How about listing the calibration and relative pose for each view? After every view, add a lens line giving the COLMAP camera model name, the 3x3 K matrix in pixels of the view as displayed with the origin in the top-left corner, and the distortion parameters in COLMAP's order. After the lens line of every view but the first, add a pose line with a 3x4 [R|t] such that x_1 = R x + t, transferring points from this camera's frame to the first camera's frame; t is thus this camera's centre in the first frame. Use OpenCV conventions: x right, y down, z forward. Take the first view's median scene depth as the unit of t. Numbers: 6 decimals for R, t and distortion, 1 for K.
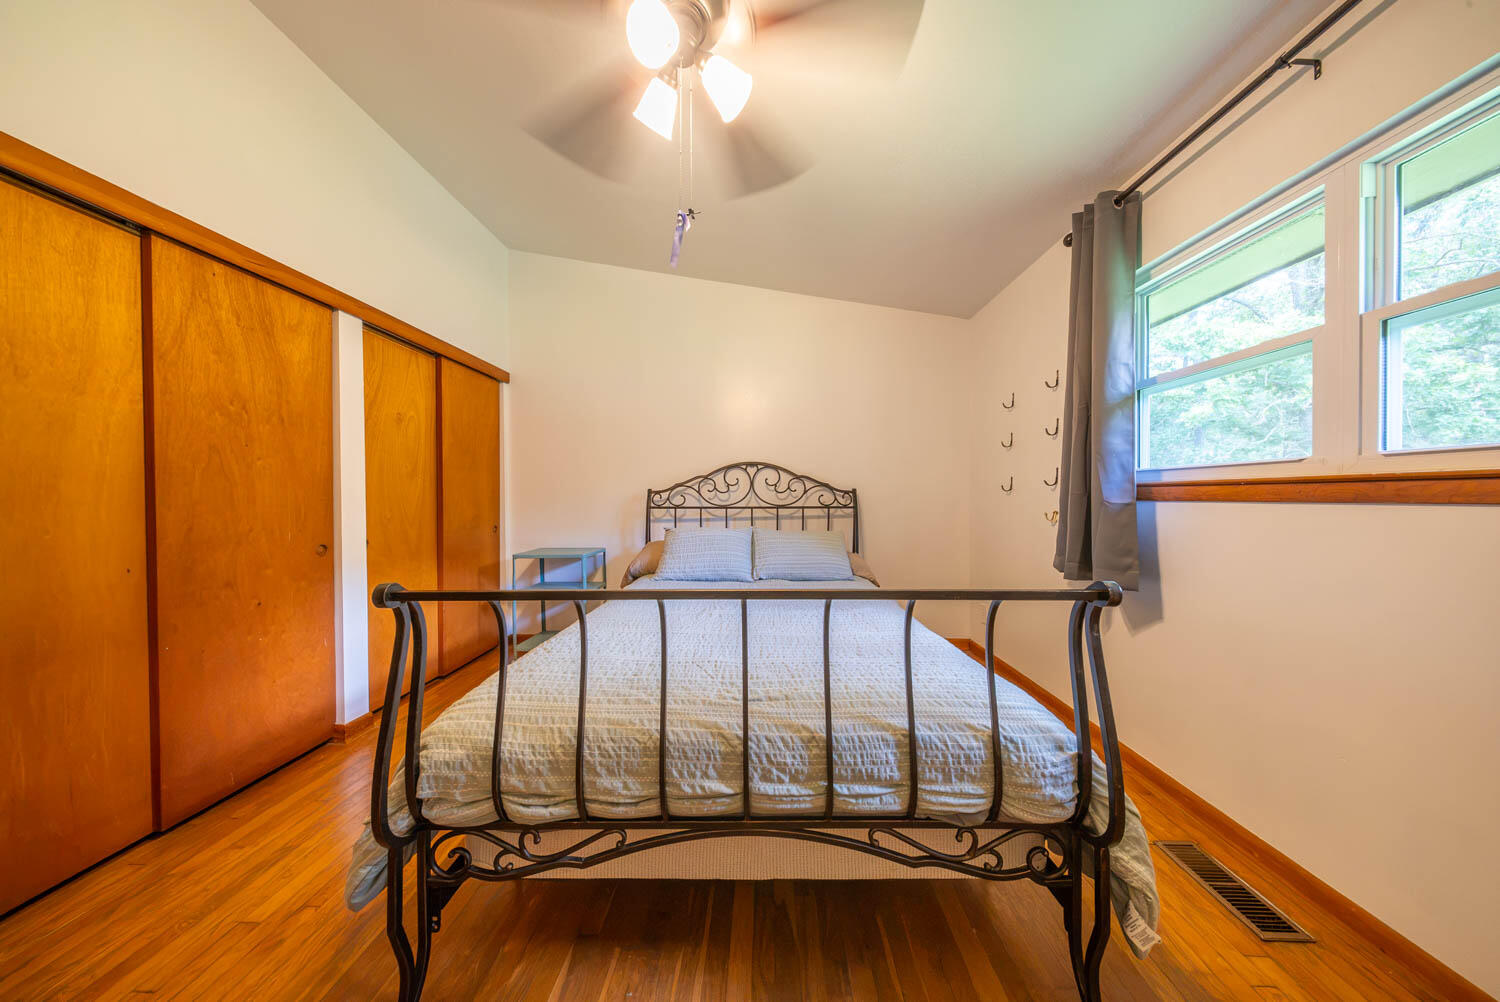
lens RADIAL K [[445.5, 0, 750.0], [0, 445.5, 501.0], [0, 0, 1]] dist [-0.000641, -0.000248]
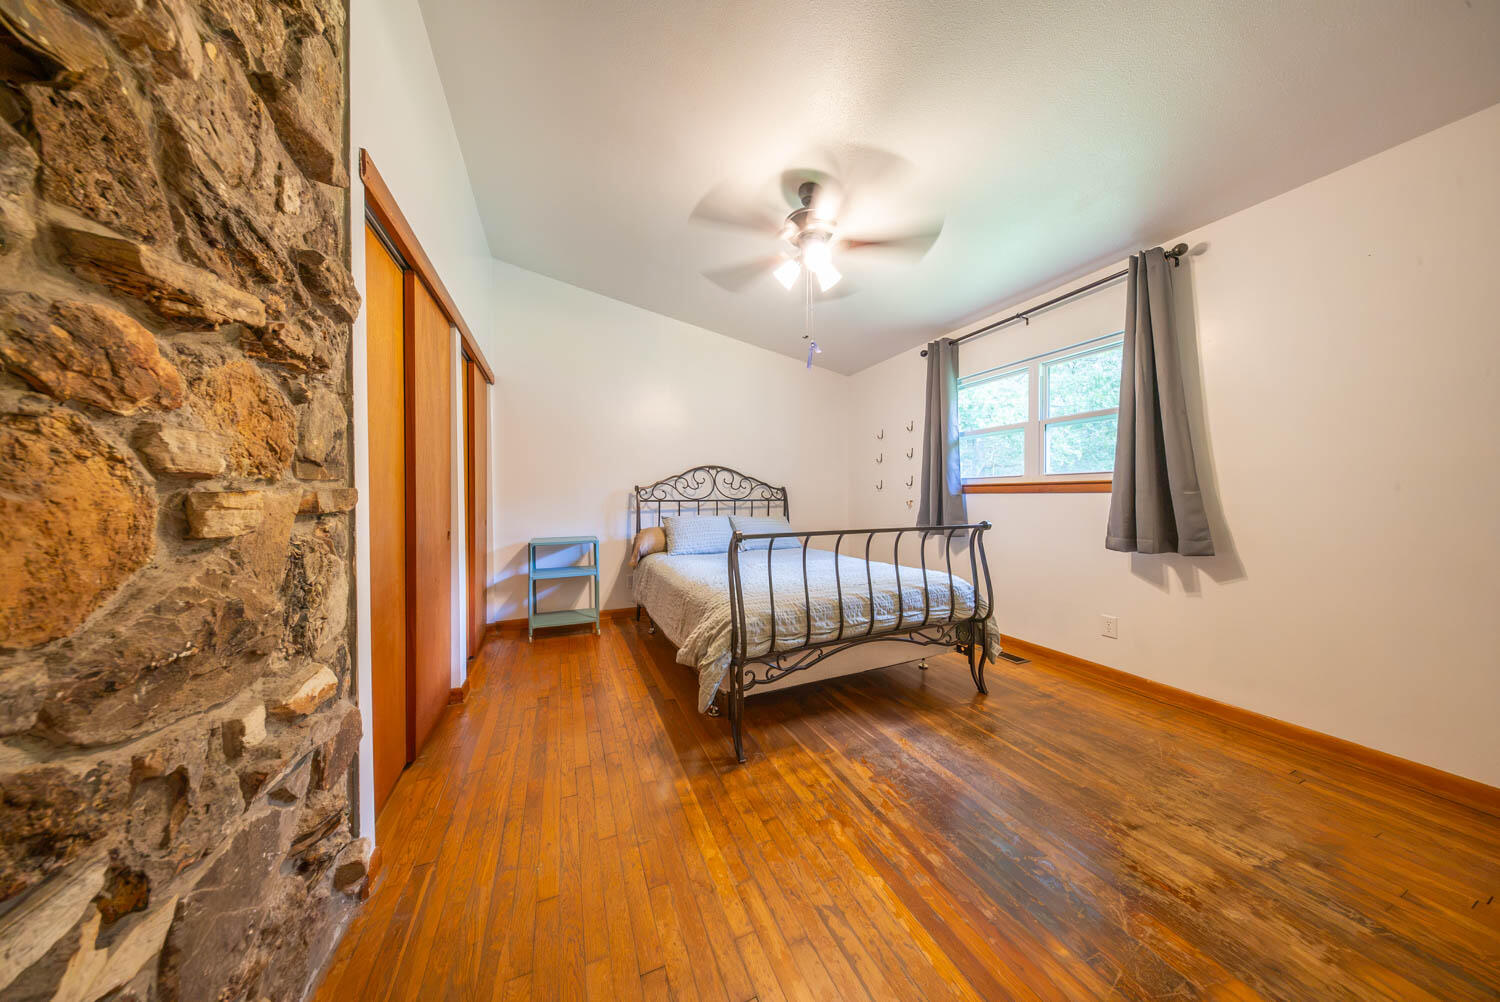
lens RADIAL K [[445.5, 0, 750.0], [0, 445.5, 501.0], [0, 0, 1]] dist [-0.000641, -0.000248]
pose [[0.905203, -0.004955, 0.424951, -0.883721], [0.004281, 0.999988, 0.002541, 0.025471], [-0.424958, -0.000481, 0.905213, -0.448102]]
